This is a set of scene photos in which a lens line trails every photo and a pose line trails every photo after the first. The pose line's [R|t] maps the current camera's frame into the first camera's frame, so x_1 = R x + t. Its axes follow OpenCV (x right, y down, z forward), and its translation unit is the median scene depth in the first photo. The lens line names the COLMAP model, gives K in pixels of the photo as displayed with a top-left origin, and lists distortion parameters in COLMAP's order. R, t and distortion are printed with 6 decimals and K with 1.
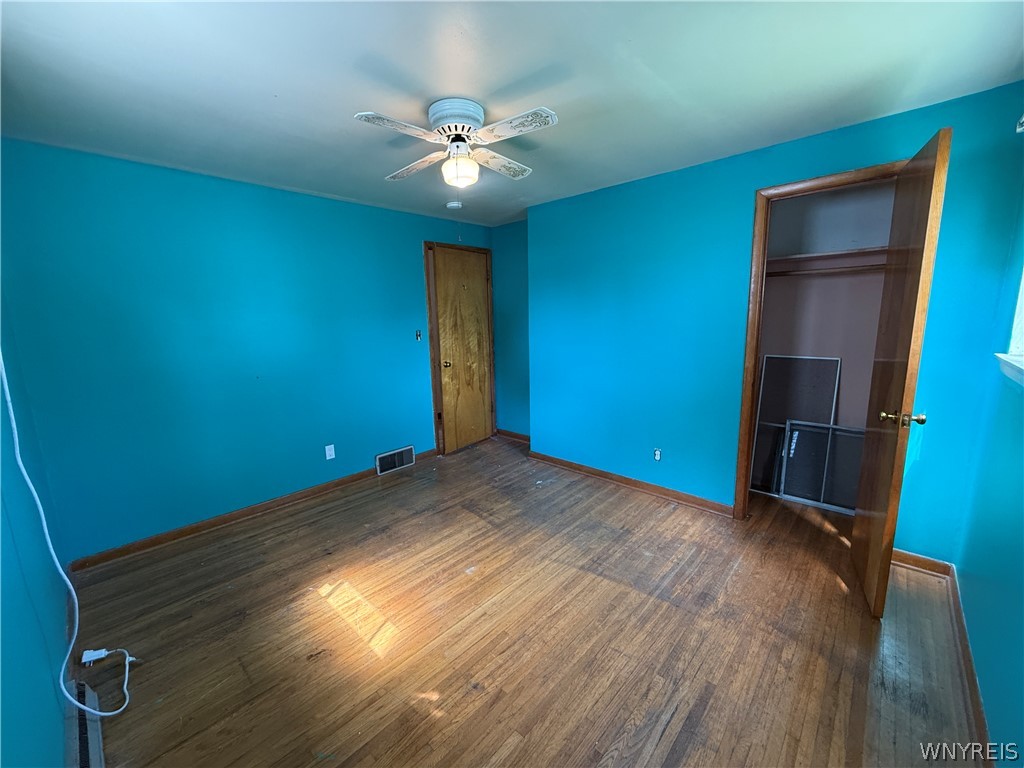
lens RADIAL K [[409.2, 0, 512.1], [0, 409.2, 382.9], [0, 0, 1]] dist [0.000341, 0.000276]
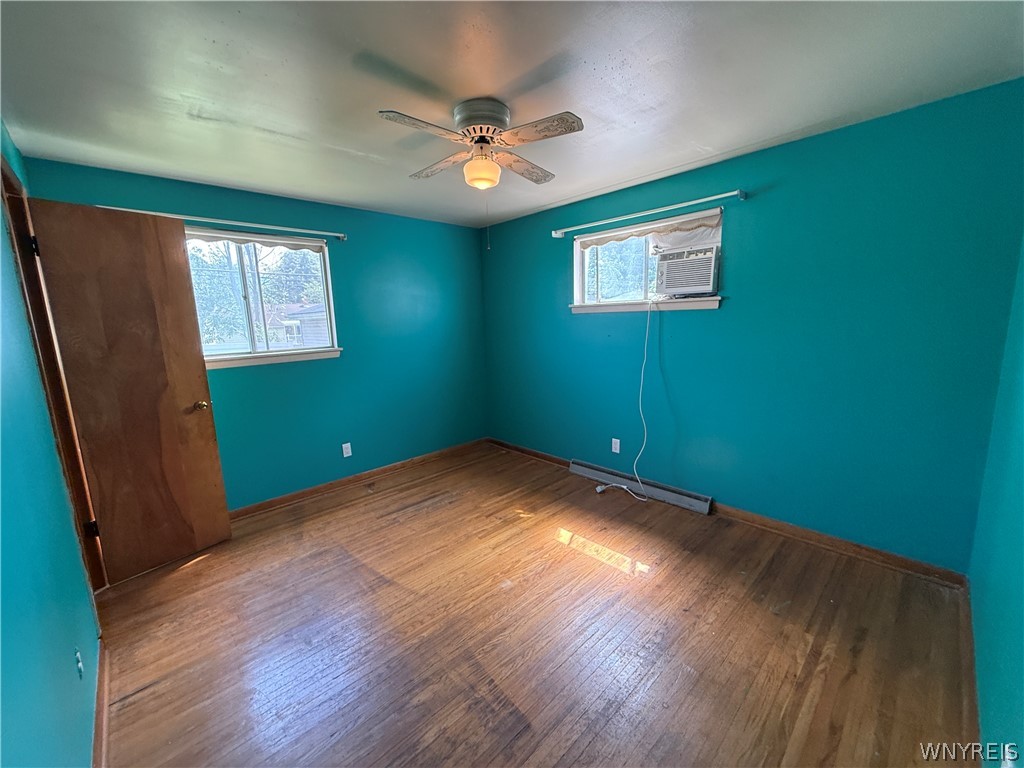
lens RADIAL K [[409.2, 0, 511.5], [0, 409.2, 384.2], [0, 0, 1]] dist [0.000341, 0.000276]
pose [[-0.996455, 0.045559, 0.070729, -0.234389], [0.066326, 0.942600, 0.327269, -0.340772], [-0.051759, 0.330800, -0.942280, 2.015806]]
